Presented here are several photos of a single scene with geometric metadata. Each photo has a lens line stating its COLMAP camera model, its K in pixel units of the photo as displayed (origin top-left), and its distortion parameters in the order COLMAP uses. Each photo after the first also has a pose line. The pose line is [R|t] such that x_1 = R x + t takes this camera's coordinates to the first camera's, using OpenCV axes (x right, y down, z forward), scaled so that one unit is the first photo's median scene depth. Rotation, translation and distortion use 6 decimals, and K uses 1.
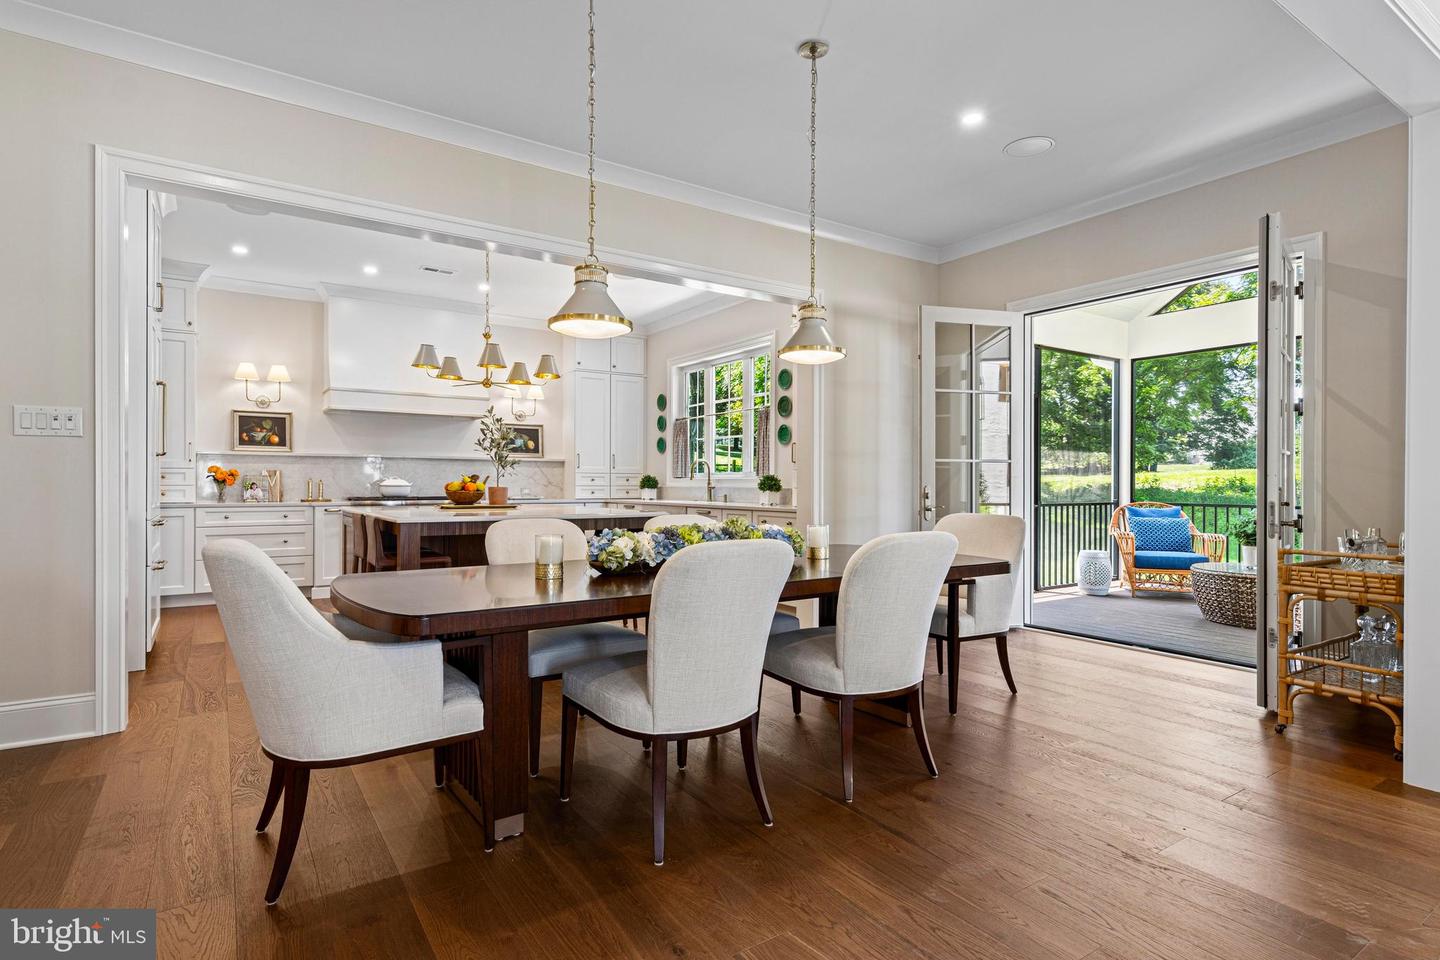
lens RADIAL K [[737.9, 0, 716.4], [0, 737.9, 482.8], [0, 0, 1]] dist [0.002854, 0.000163]
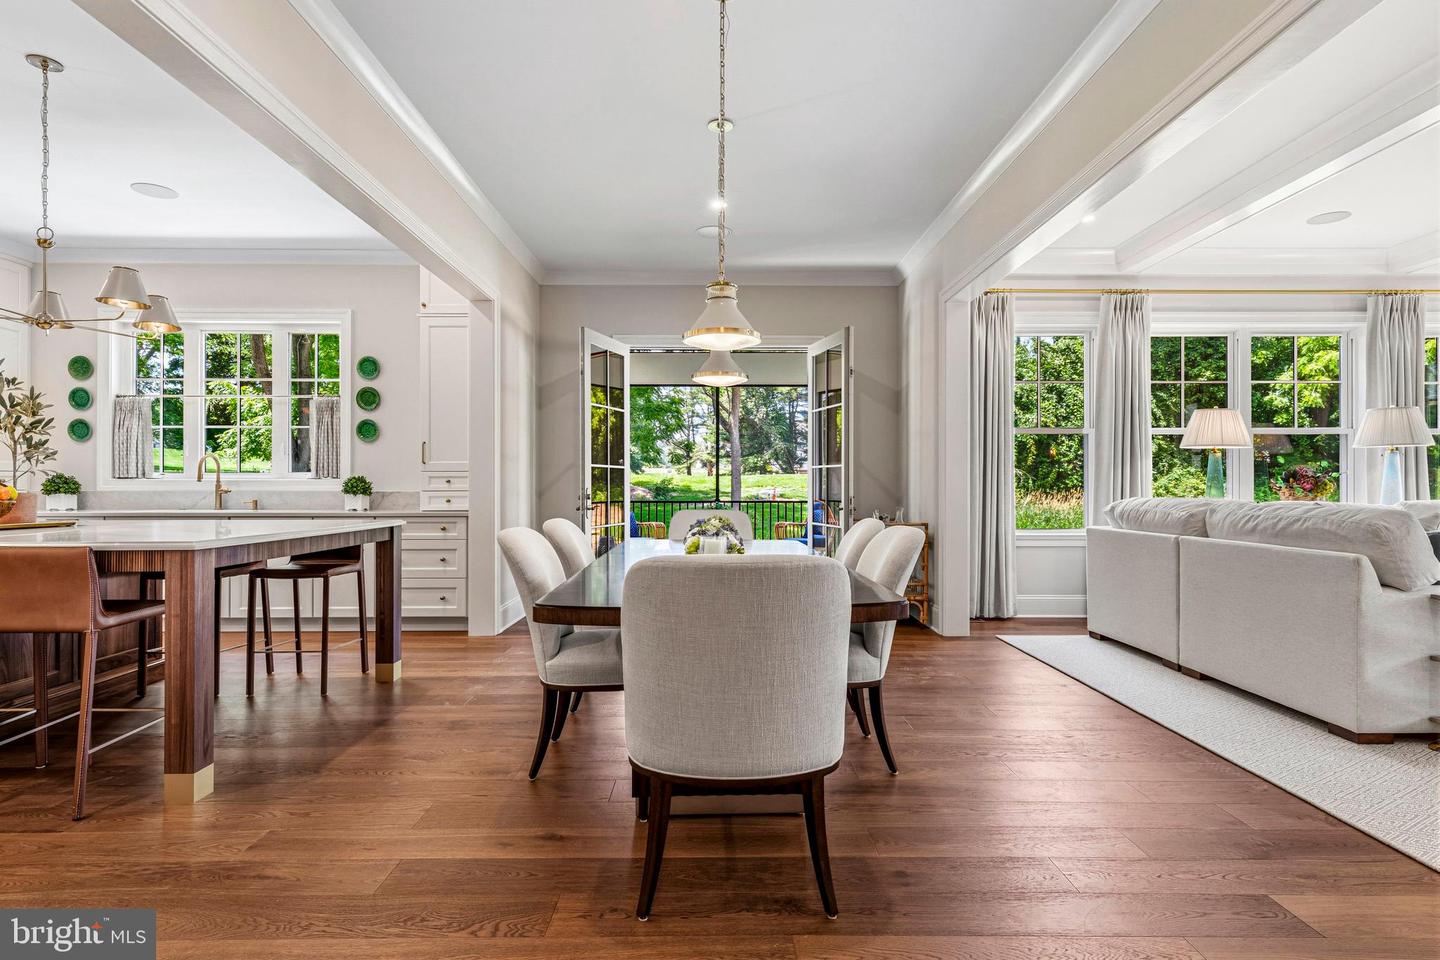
lens RADIAL K [[737.9, 0, 724.6], [0, 737.9, 482.5], [0, 0, 1]] dist [0.002854, 0.000163]
pose [[0.533712, 0.007548, 0.845633, -0.377218], [0.000322, 0.999958, -0.009128, 0.004109], [-0.845666, 0.005144, 0.533687, 0.152644]]
